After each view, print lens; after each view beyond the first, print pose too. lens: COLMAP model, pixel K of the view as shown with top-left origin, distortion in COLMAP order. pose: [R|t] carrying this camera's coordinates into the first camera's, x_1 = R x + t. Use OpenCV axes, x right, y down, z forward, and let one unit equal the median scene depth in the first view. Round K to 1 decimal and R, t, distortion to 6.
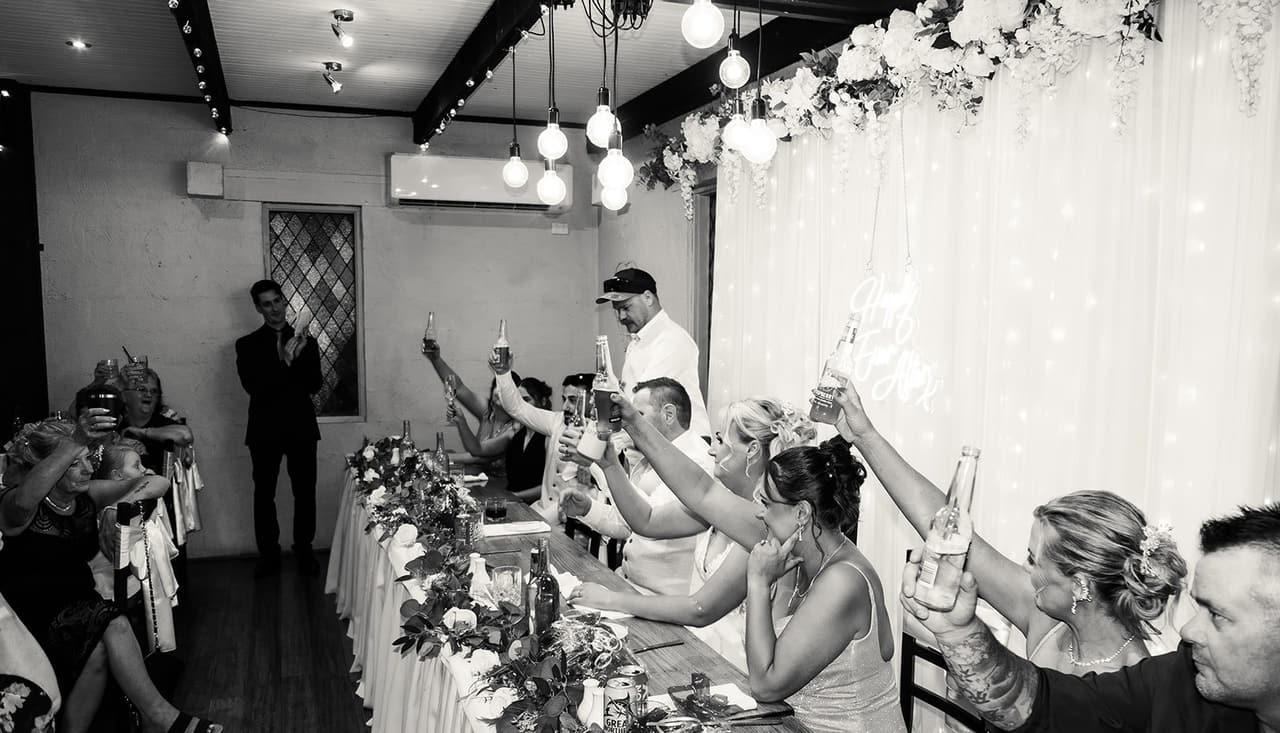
lens RADIAL K [[952.3, 0, 640.0], [0, 952.3, 366.5], [0, 0, 1]] dist [-0.006152, 0.000365]
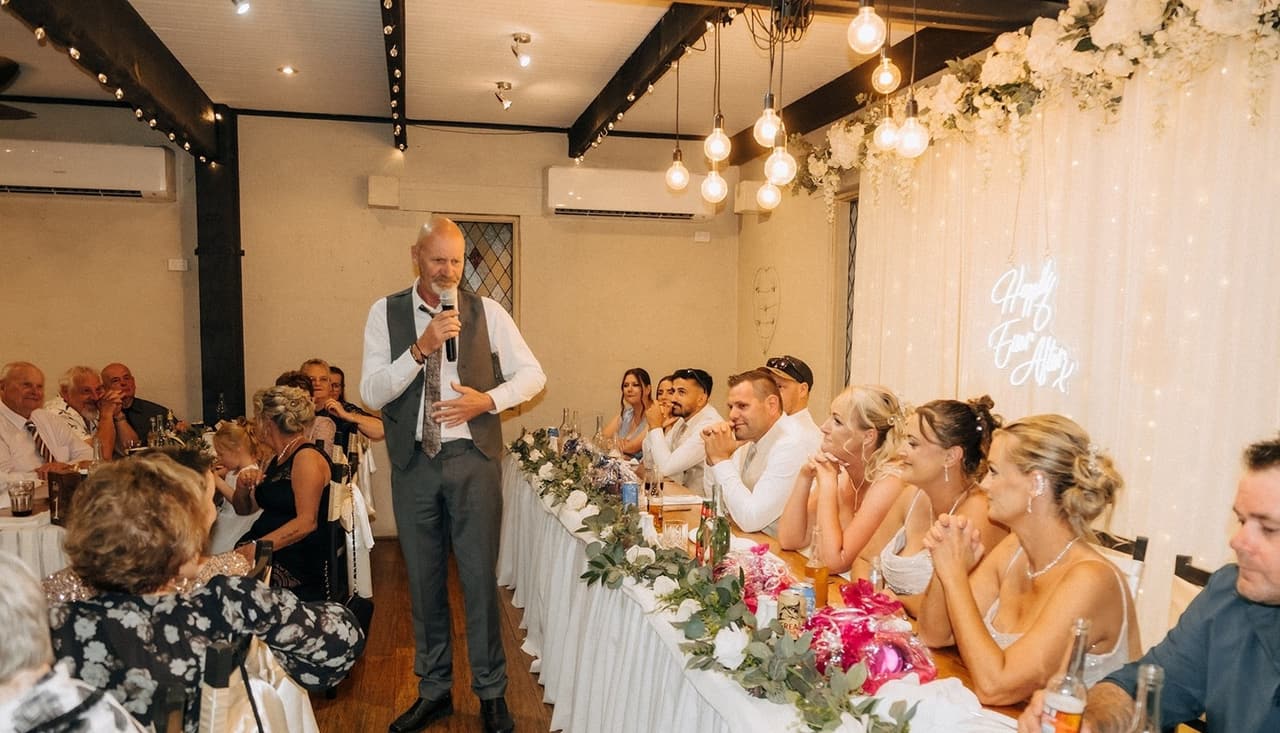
lens RADIAL K [[982.4, 0, 639.9], [0, 982.4, 399.9], [0, 0, 1]] dist [-0.017802, 0.014055]
pose [[0.993801, 0.014831, -0.110180, -0.048829], [-0.015228, 0.999880, -0.002763, 0.063835], [0.110126, 0.004424, 0.993908, -0.141312]]
